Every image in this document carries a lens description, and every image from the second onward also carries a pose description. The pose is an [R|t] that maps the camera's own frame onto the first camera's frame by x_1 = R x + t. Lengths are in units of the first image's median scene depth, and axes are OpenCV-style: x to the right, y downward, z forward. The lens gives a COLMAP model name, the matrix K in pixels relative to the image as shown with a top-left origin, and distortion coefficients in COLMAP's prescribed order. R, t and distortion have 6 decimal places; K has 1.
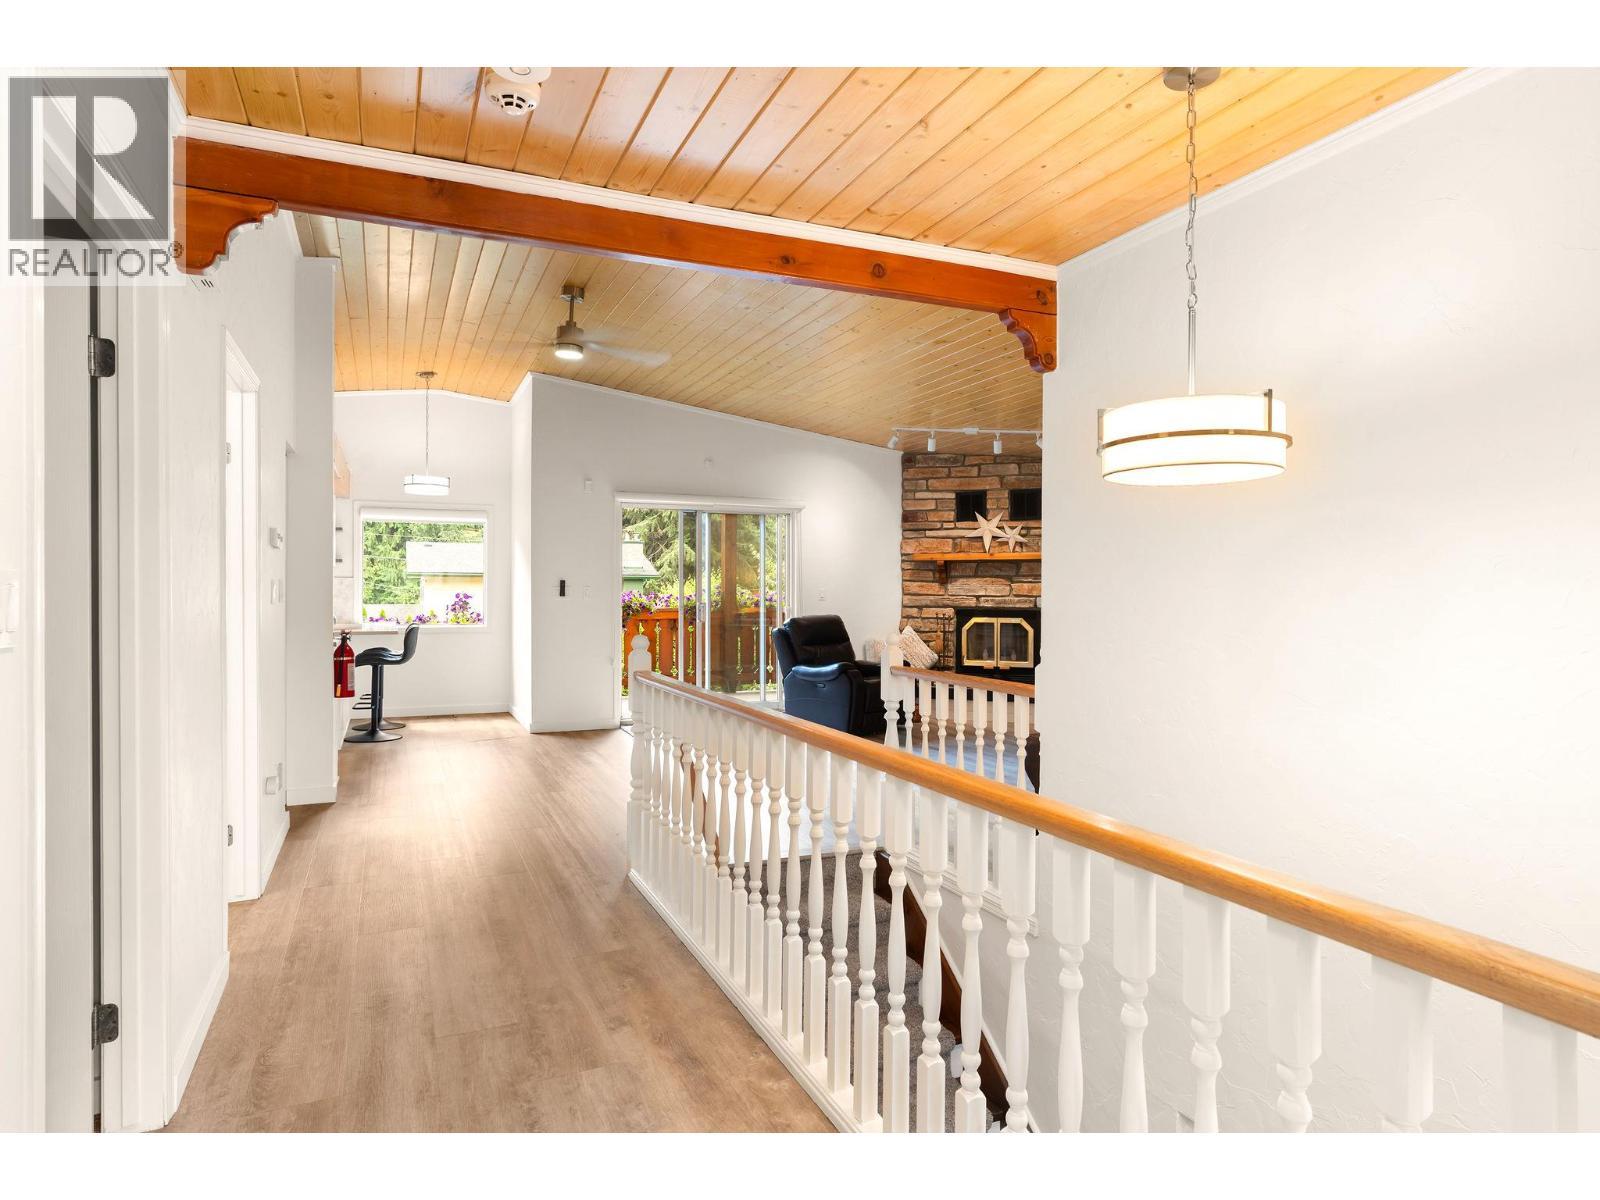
lens RADIAL K [[1002.2, 0, 800.7], [0, 1002.2, 598.3], [0, 0, 1]] dist [-0.000434, 0.000124]
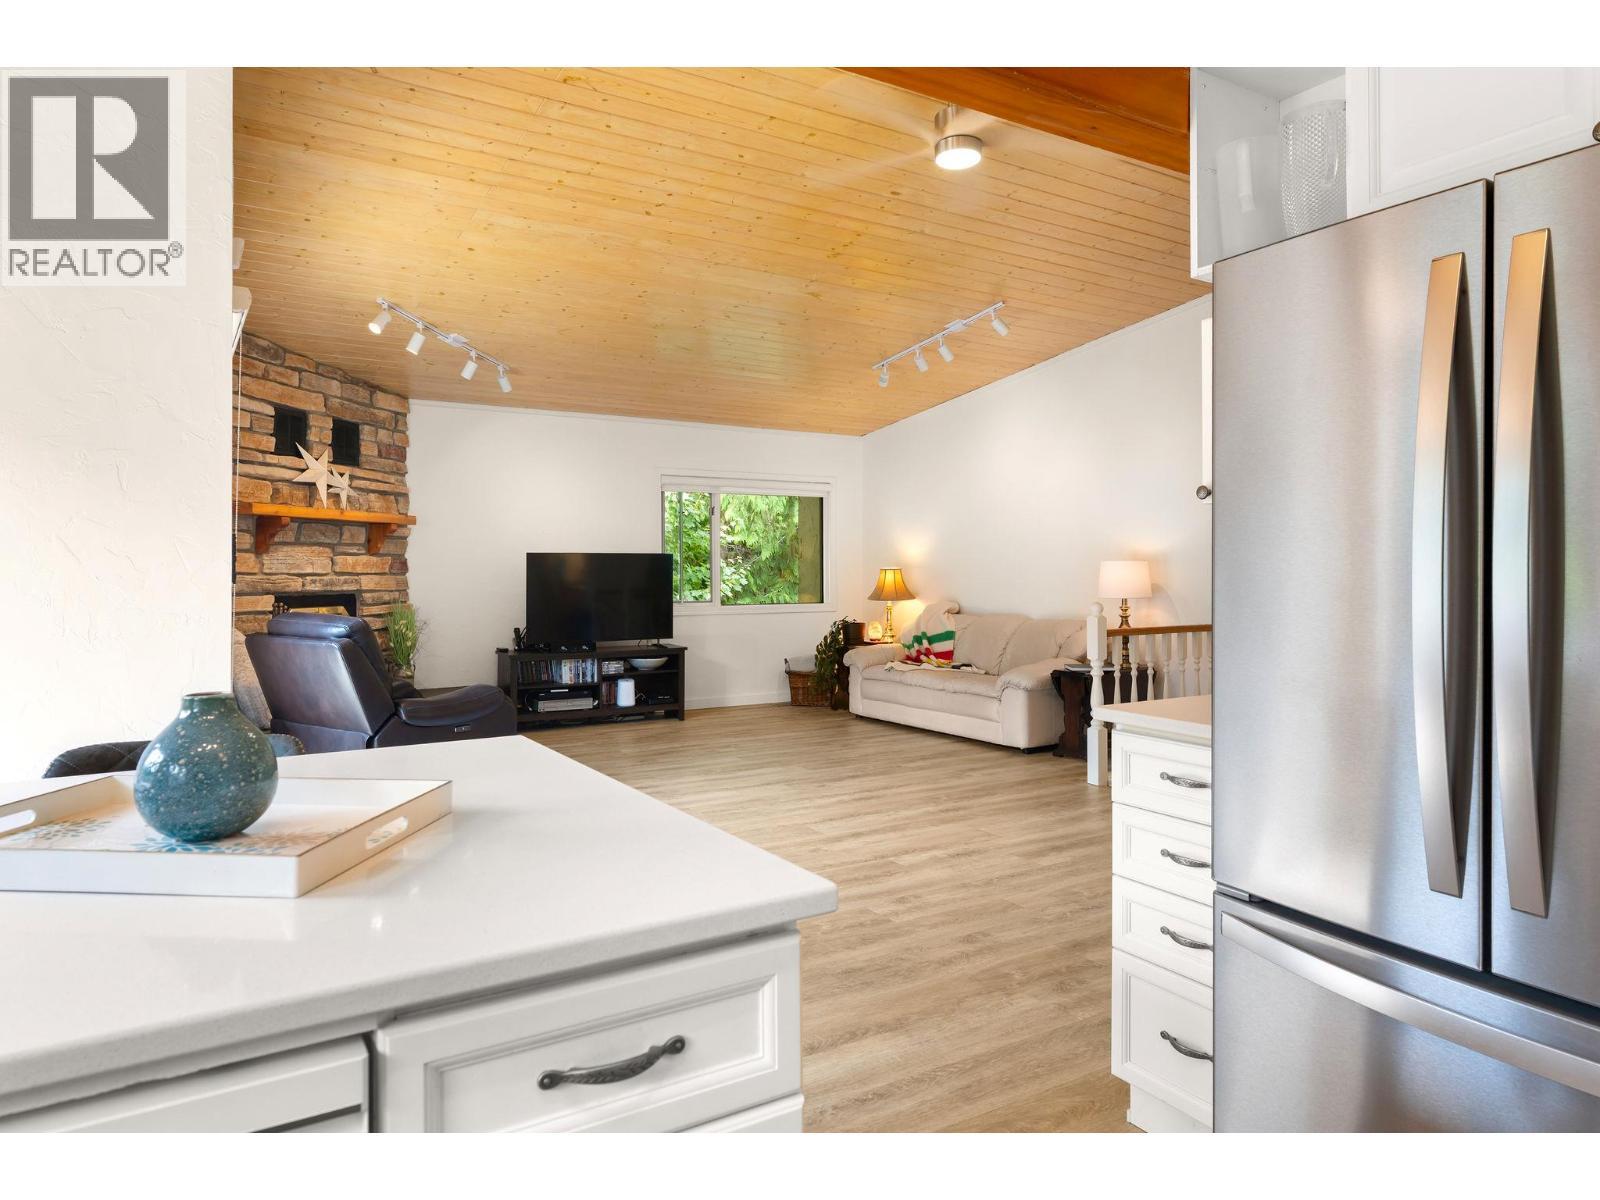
lens RADIAL K [[1002.2, 0, 797.9], [0, 1002.2, 569.4], [0, 0, 1]] dist [-0.000434, 0.000124]
pose [[-0.141172, -0.006846, 0.989961, -0.500743], [0.001531, 0.999973, 0.007133, -0.009540], [-0.989984, 0.002522, -0.141157, 0.771304]]
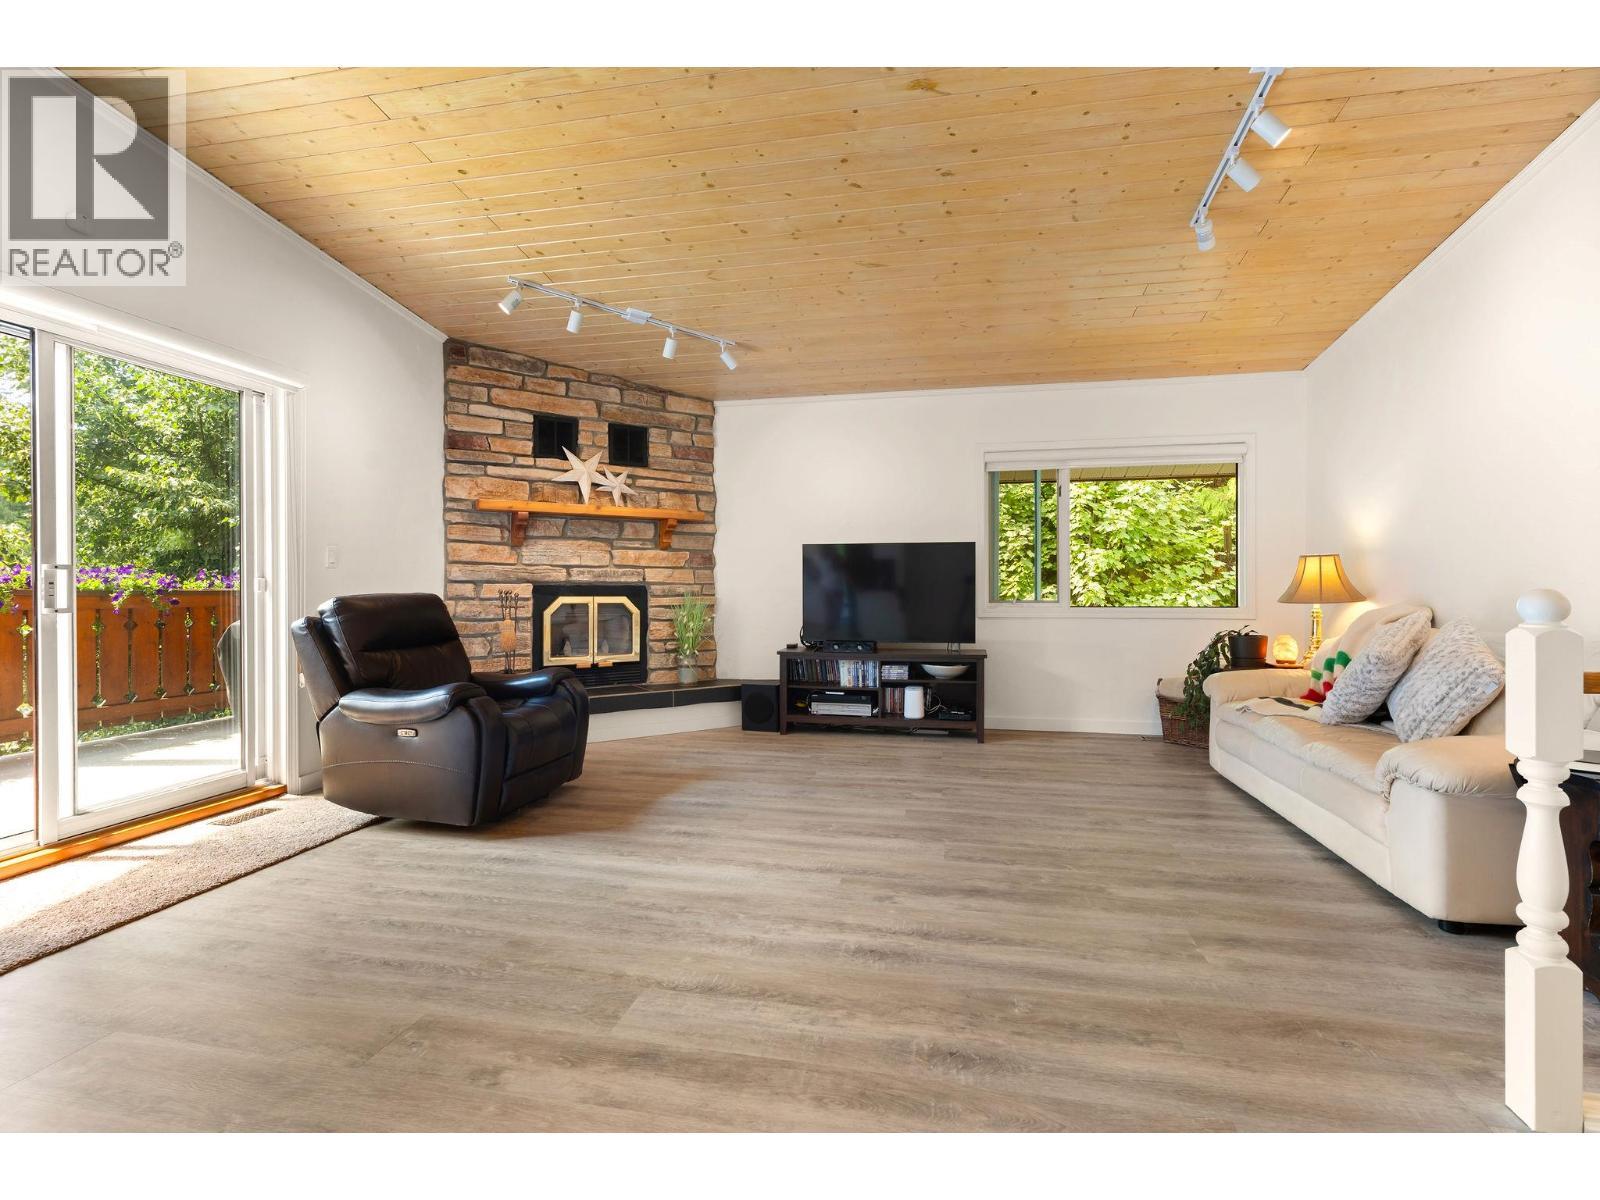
lens RADIAL K [[754.6, 0, 797.4], [0, 754.6, 594.5], [0, 0, 1]] dist [-0.001592, -0.000153]
pose [[0.574679, -0.015475, 0.818232, -0.165224], [0.005988, 0.999874, 0.014705, 0.010944], [-0.818357, -0.003551, 0.574700, 0.558132]]
